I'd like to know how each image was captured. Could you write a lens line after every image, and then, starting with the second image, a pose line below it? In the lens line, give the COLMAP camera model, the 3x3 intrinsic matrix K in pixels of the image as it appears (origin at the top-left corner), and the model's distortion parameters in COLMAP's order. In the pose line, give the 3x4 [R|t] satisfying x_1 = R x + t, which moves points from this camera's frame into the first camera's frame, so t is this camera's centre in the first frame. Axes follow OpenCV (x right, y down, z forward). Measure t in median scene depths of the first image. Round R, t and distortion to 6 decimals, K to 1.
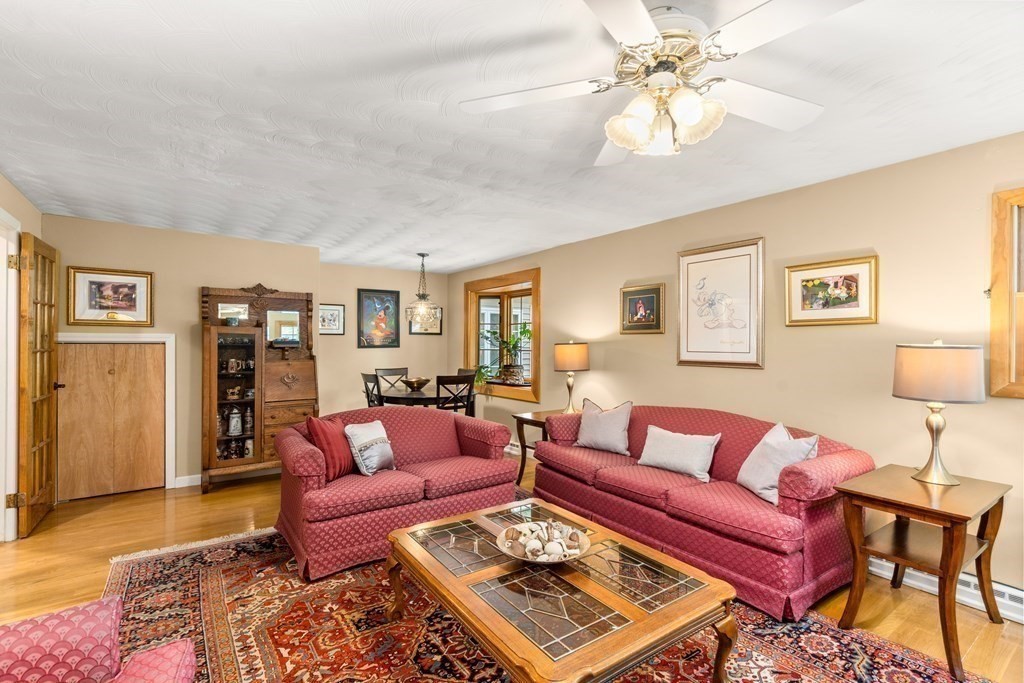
lens RADIAL K [[473.6, 0, 512.0], [0, 473.6, 341.5], [0, 0, 1]] dist [-0.001042, -0.000098]
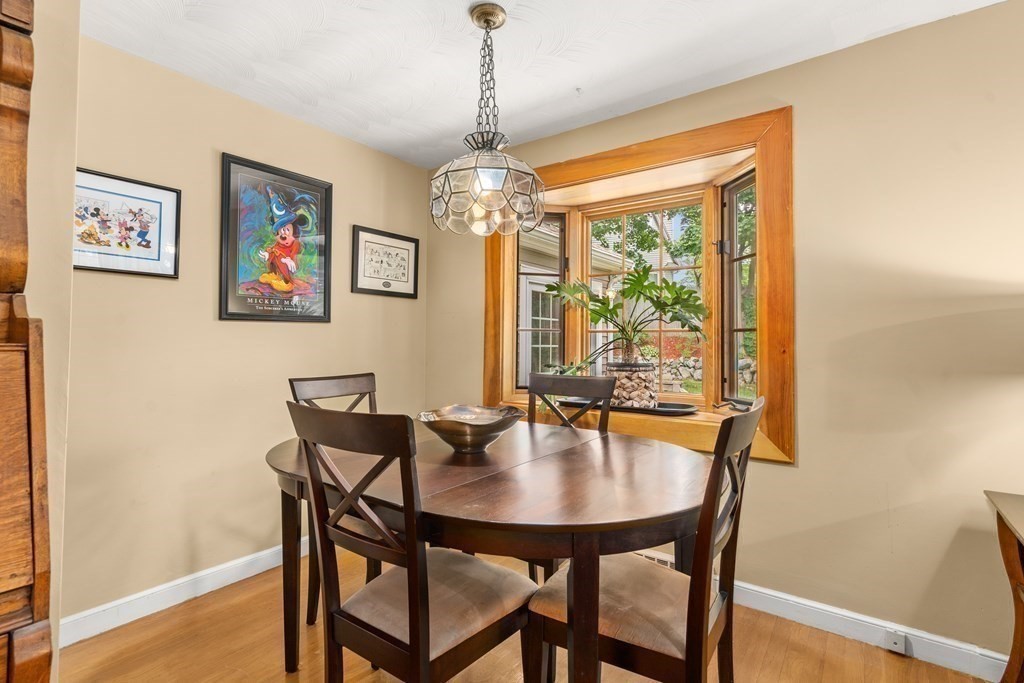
lens RADIAL K [[477.7, 0, 513.8], [0, 477.7, 341.8], [0, 0, 1]] dist [0.000920, 0.000621]
pose [[0.948683, 0.002573, 0.316218, -0.326645], [-0.005985, 0.999934, 0.009820, 0.036748], [-0.316172, -0.011208, 0.948636, 0.836545]]
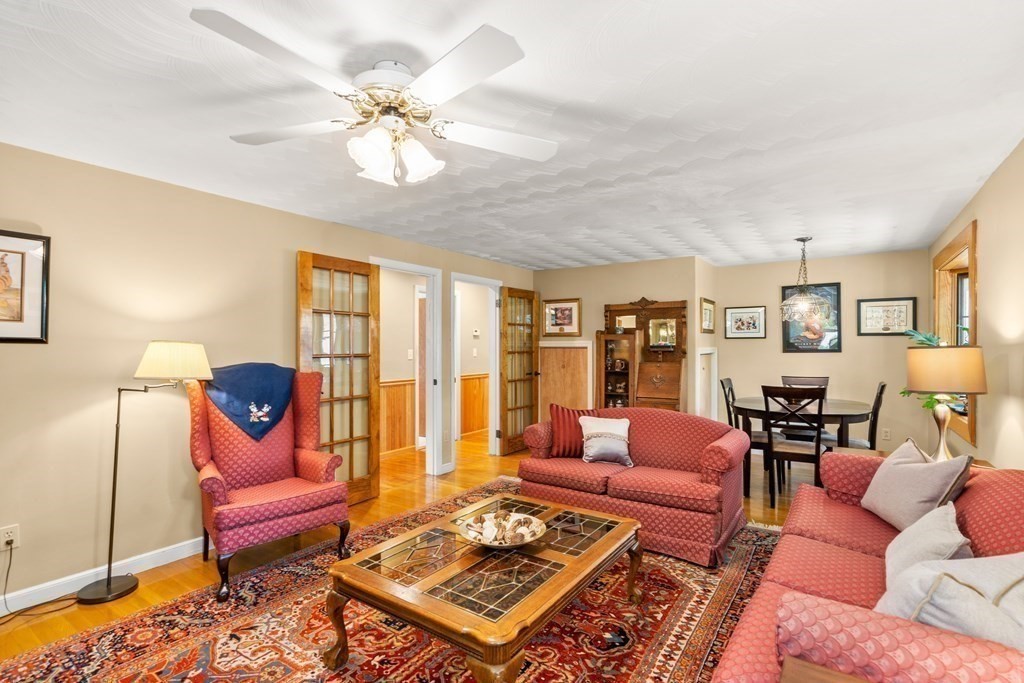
lens RADIAL K [[481.7, 0, 512.2], [0, 481.7, 343.5], [0, 0, 1]] dist [-0.000877, 0.000835]
pose [[0.346787, -0.009709, -0.937893, 0.504280], [0.005803, 0.999949, -0.008206, 0.001621], [0.937926, -0.002597, 0.346826, 0.286280]]
